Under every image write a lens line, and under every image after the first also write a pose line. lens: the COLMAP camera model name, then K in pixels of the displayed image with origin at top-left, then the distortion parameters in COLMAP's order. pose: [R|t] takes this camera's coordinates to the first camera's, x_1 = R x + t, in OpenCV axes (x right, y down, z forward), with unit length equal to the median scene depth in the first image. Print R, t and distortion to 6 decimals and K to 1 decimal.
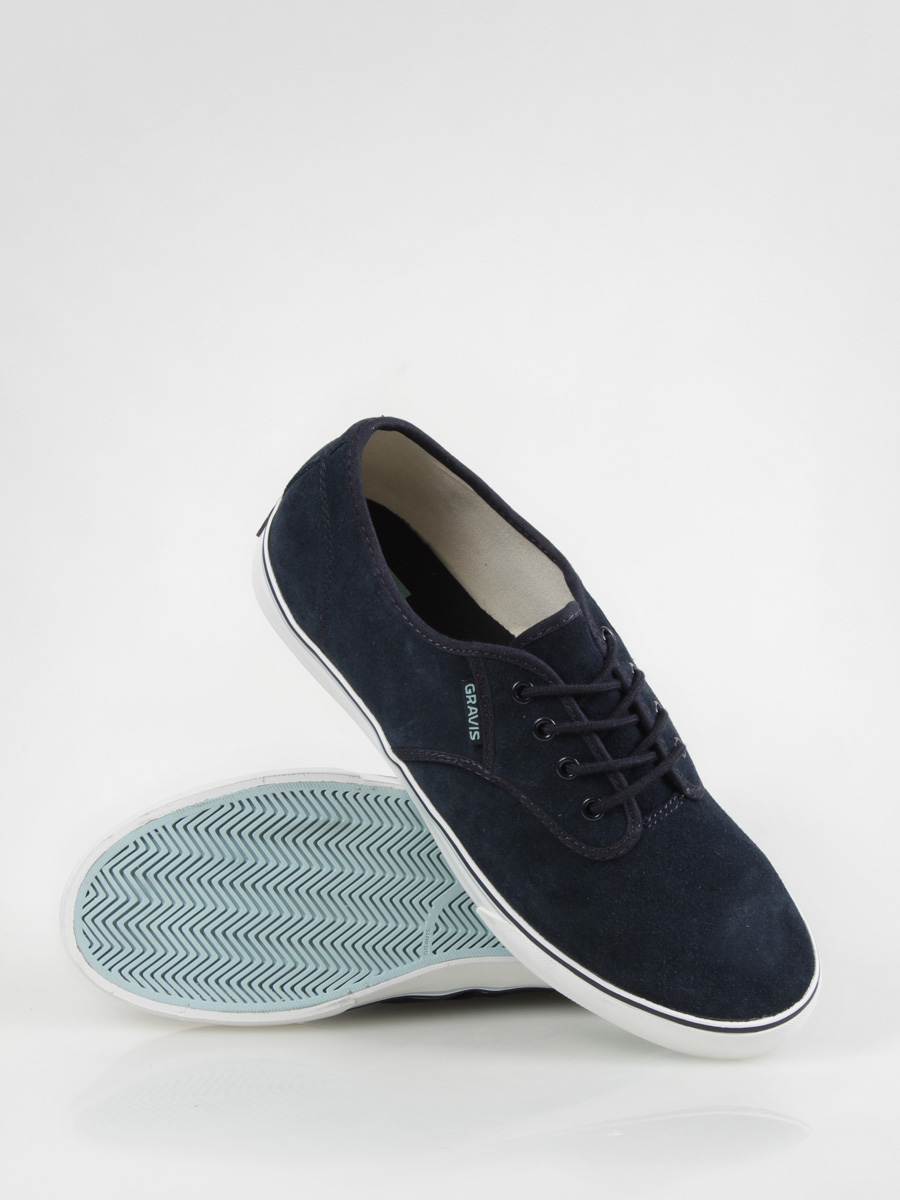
lens RADIAL K [[3706.8, 0, 450.0], [0, 3706.8, 600.0], [0, 0, 1]] dist [0.372326, -0.165861]
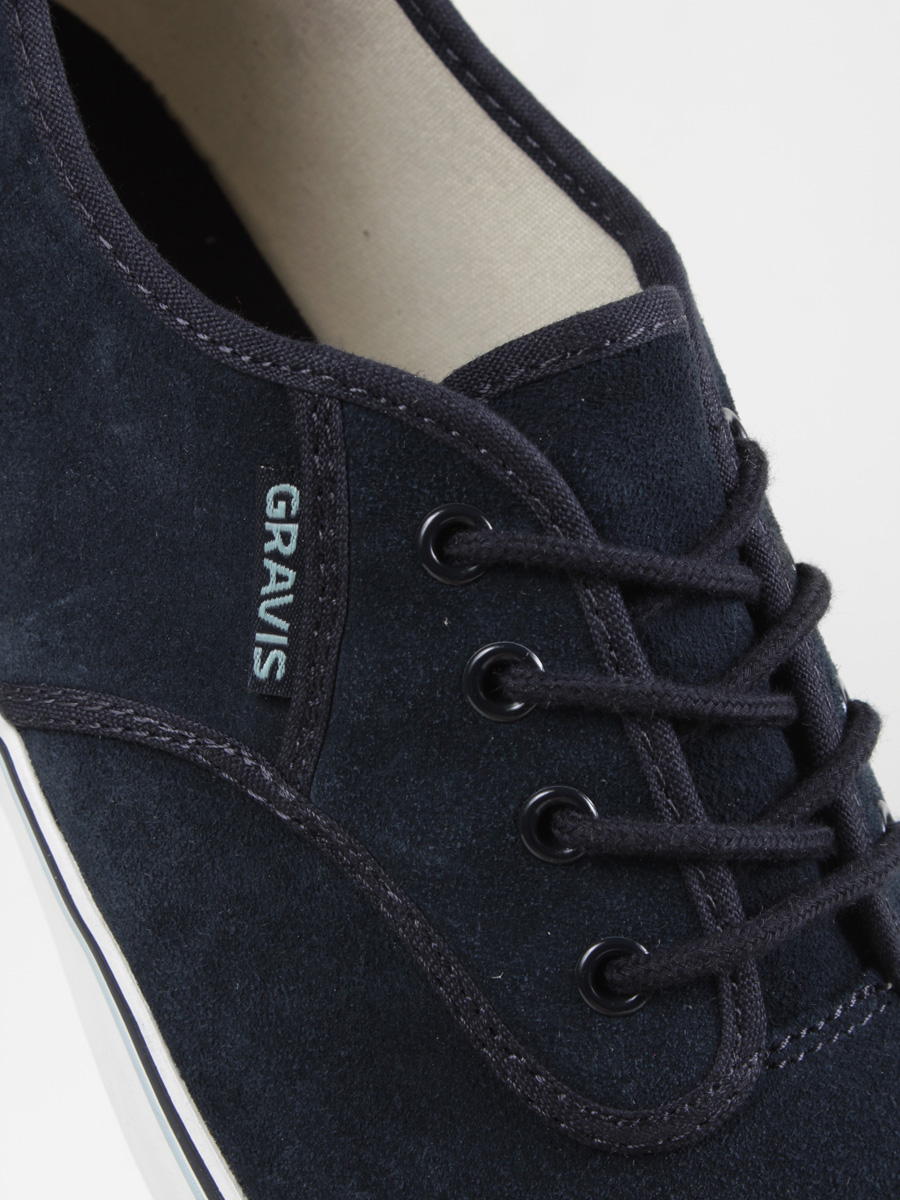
lens RADIAL K [[3706.8, 0, 450.0], [0, 3706.8, 600.0], [0, 0, 1]] dist [0.372326, -0.165861]
pose [[0.981466, 0.177367, 0.072561, -0.001622], [-0.172380, 0.982535, -0.070066, 0.049852], [-0.083721, 0.056259, 0.994900, 0.700522]]
